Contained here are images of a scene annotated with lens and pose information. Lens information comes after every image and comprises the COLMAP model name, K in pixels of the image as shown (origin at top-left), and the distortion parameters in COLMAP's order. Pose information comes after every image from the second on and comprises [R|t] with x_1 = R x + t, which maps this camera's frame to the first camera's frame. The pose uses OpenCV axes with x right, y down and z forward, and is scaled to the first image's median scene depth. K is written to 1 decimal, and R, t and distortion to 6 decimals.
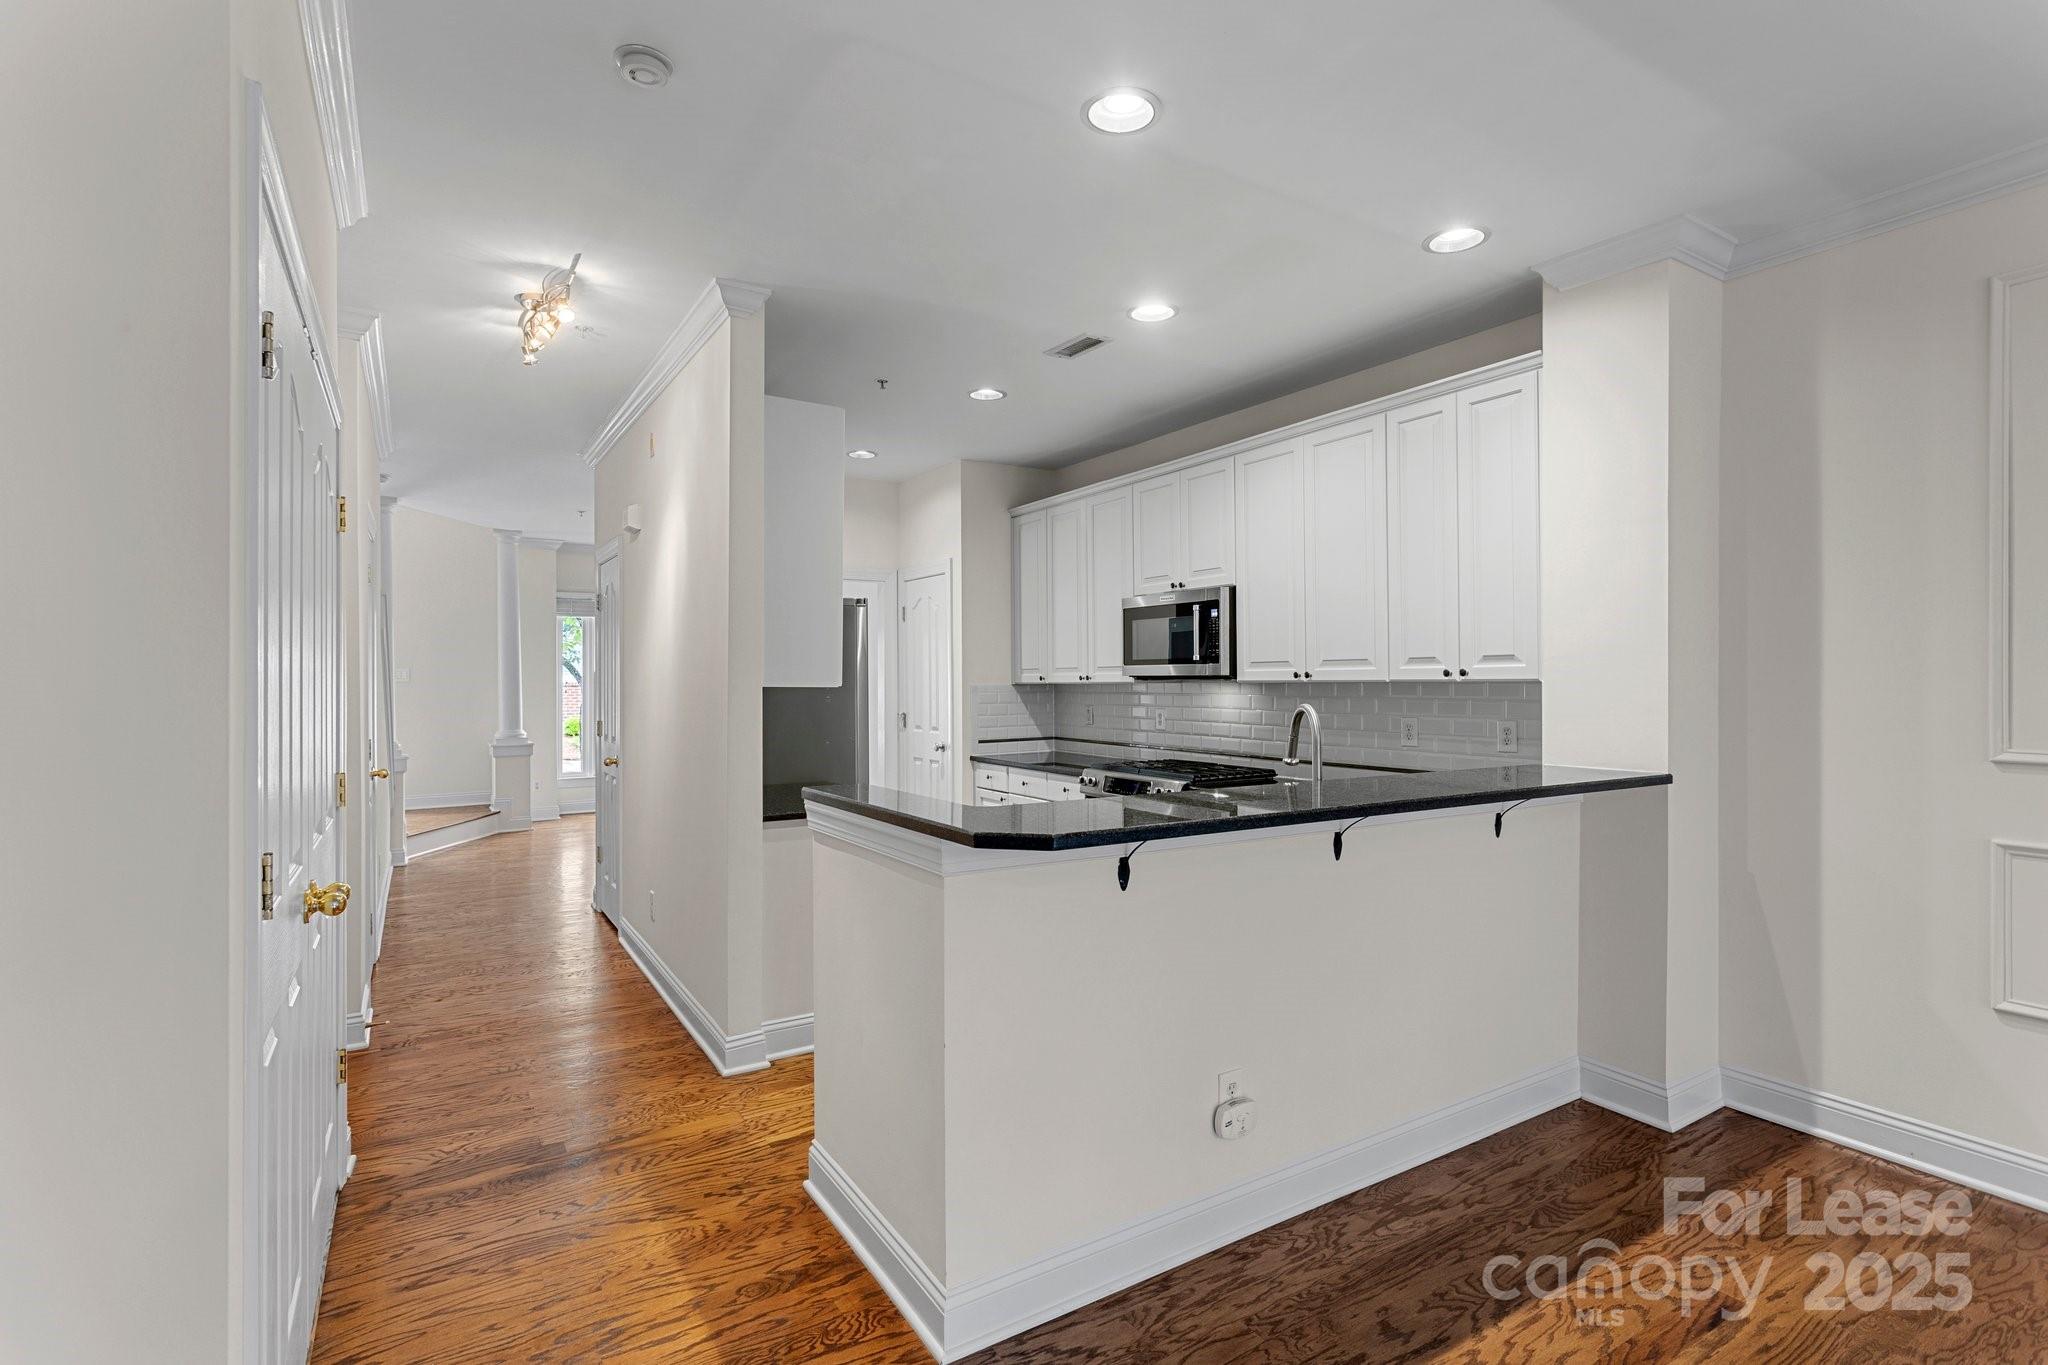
lens RADIAL K [[985.3, 0, 1006.1], [0, 985.3, 676.9], [0, 0, 1]] dist [0.005678, 0.001165]
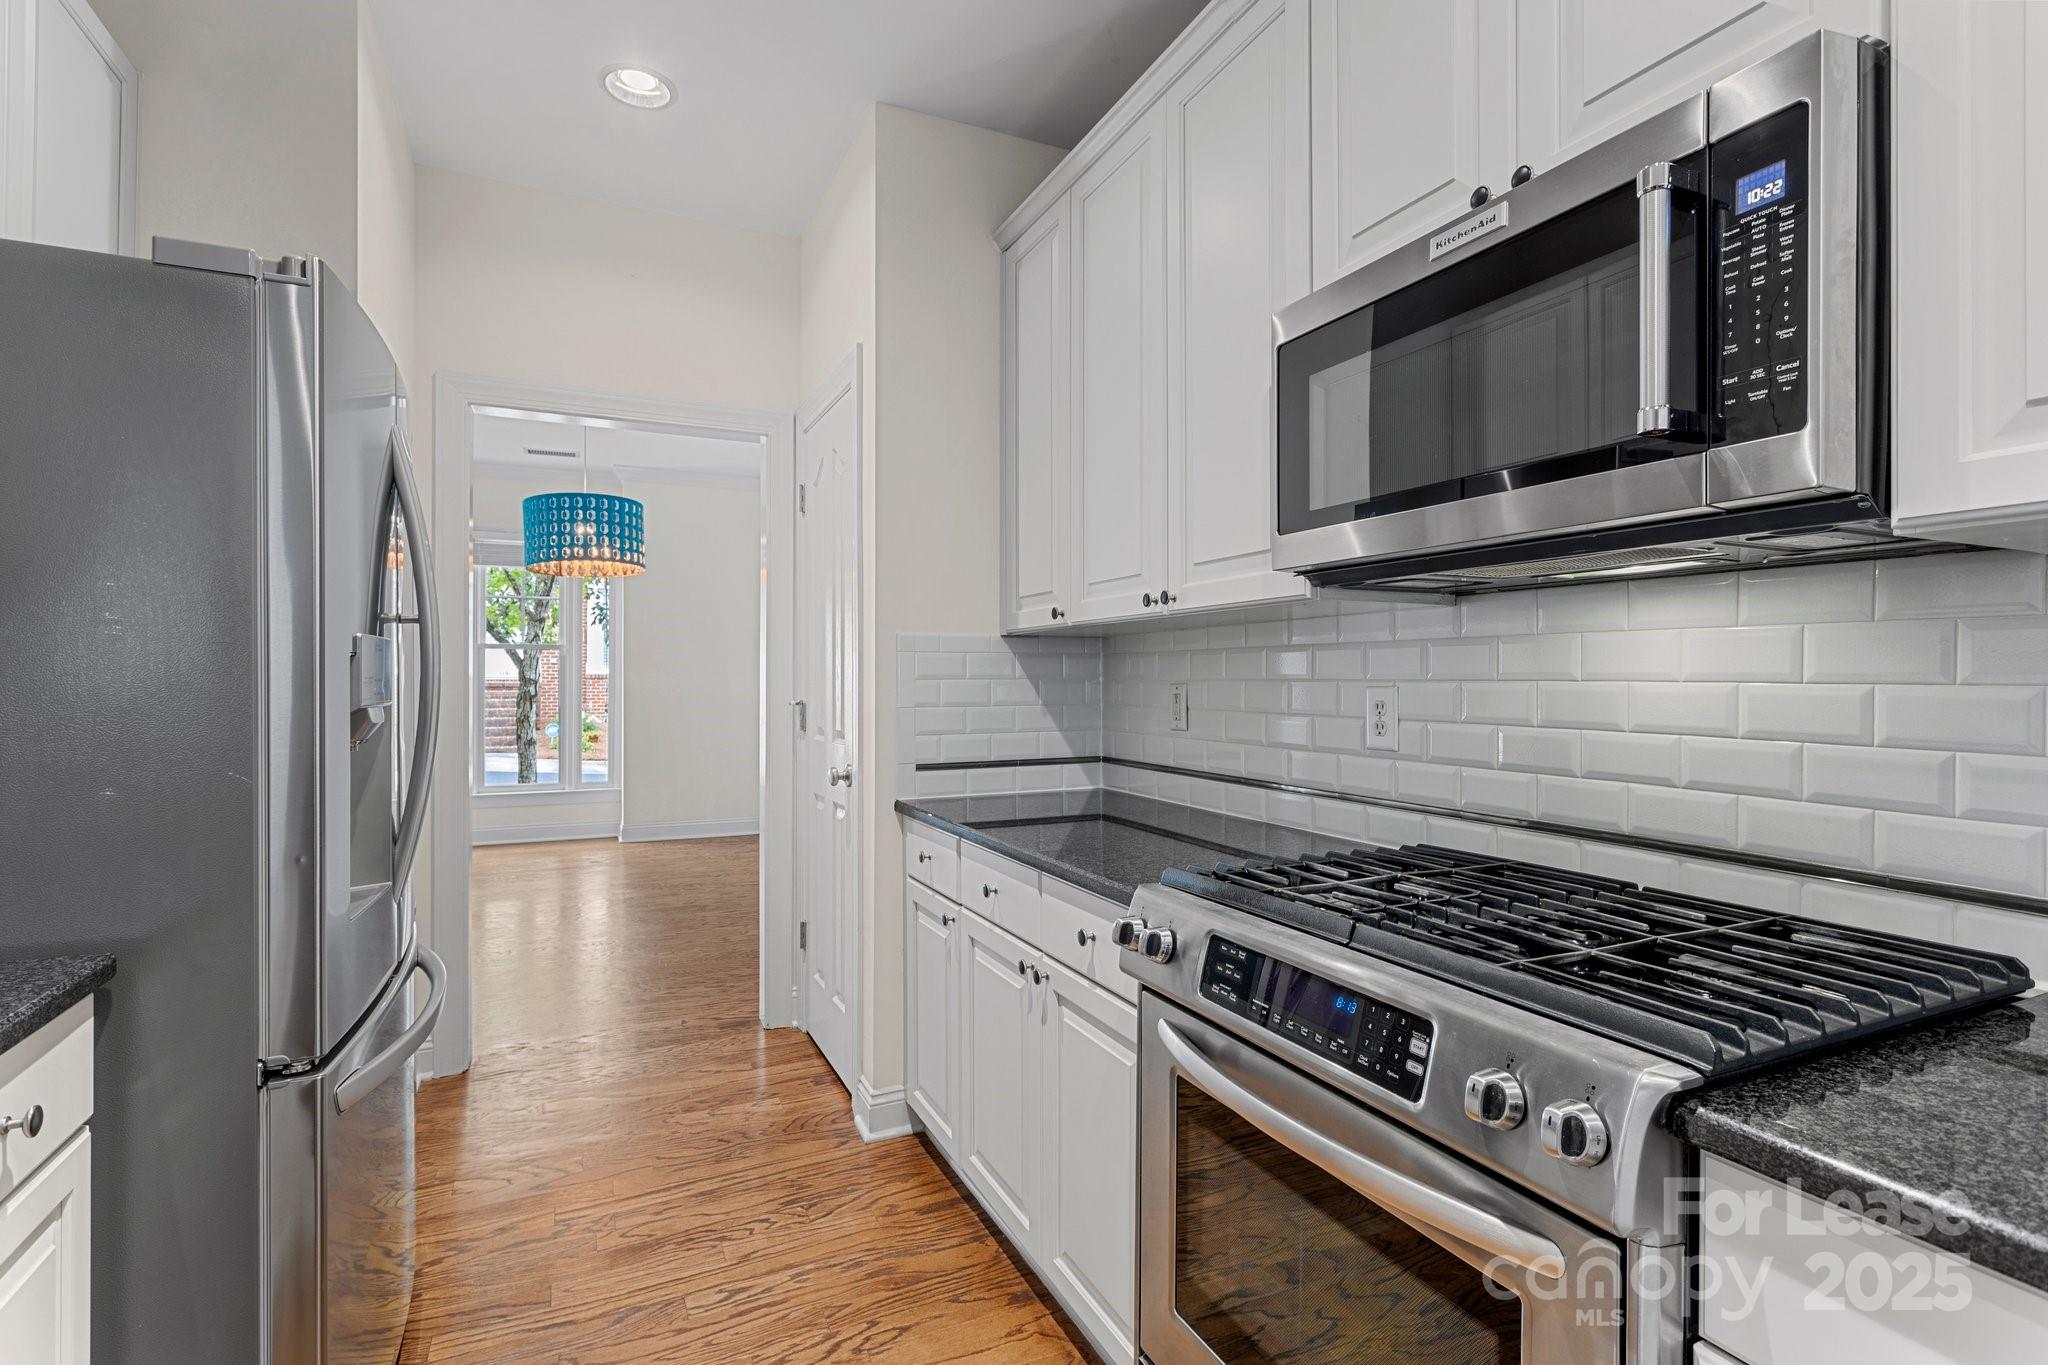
lens RADIAL K [[967.0, 0, 1021.1], [0, 967.0, 680.4], [0, 0, 1]] dist [0.001572, 0.001037]
pose [[0.994329, 0.007039, -0.106113, 0.072505], [-0.006945, 0.999975, 0.001254, 0.032177], [0.106119, -0.000510, 0.994353, 0.691860]]
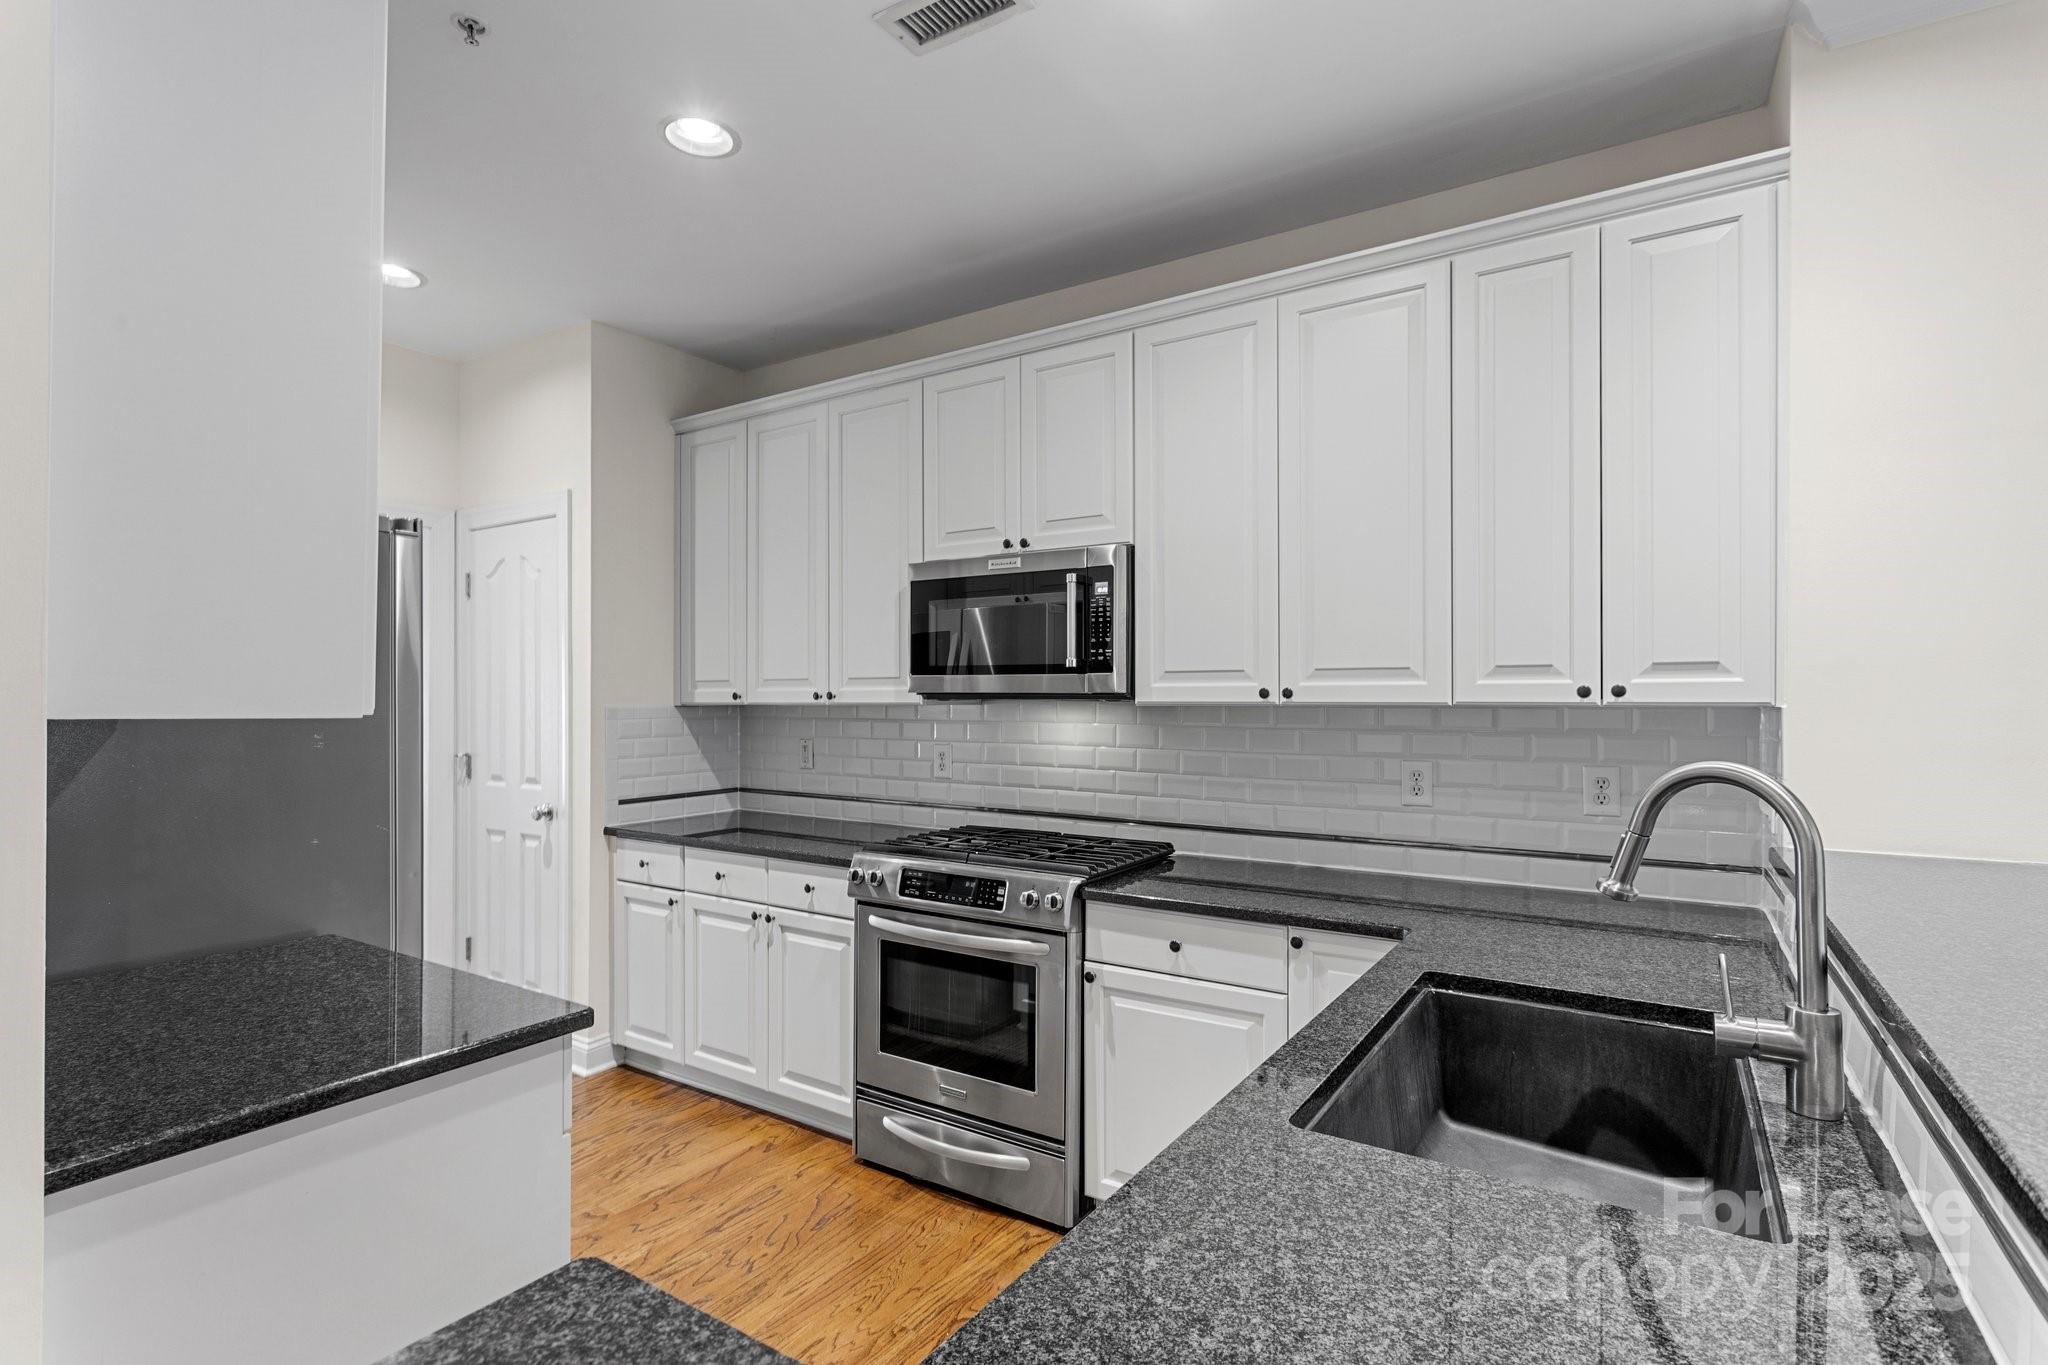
lens RADIAL K [[983.4, 0, 1017.8], [0, 983.4, 692.8], [0, 0, 1]] dist [0.001901, 0.000557]
pose [[0.900335, 0.009434, 0.435095, -0.082199], [-0.007420, 0.999952, -0.006328, 0.002326], [-0.435134, 0.002469, 0.900362, 0.426498]]
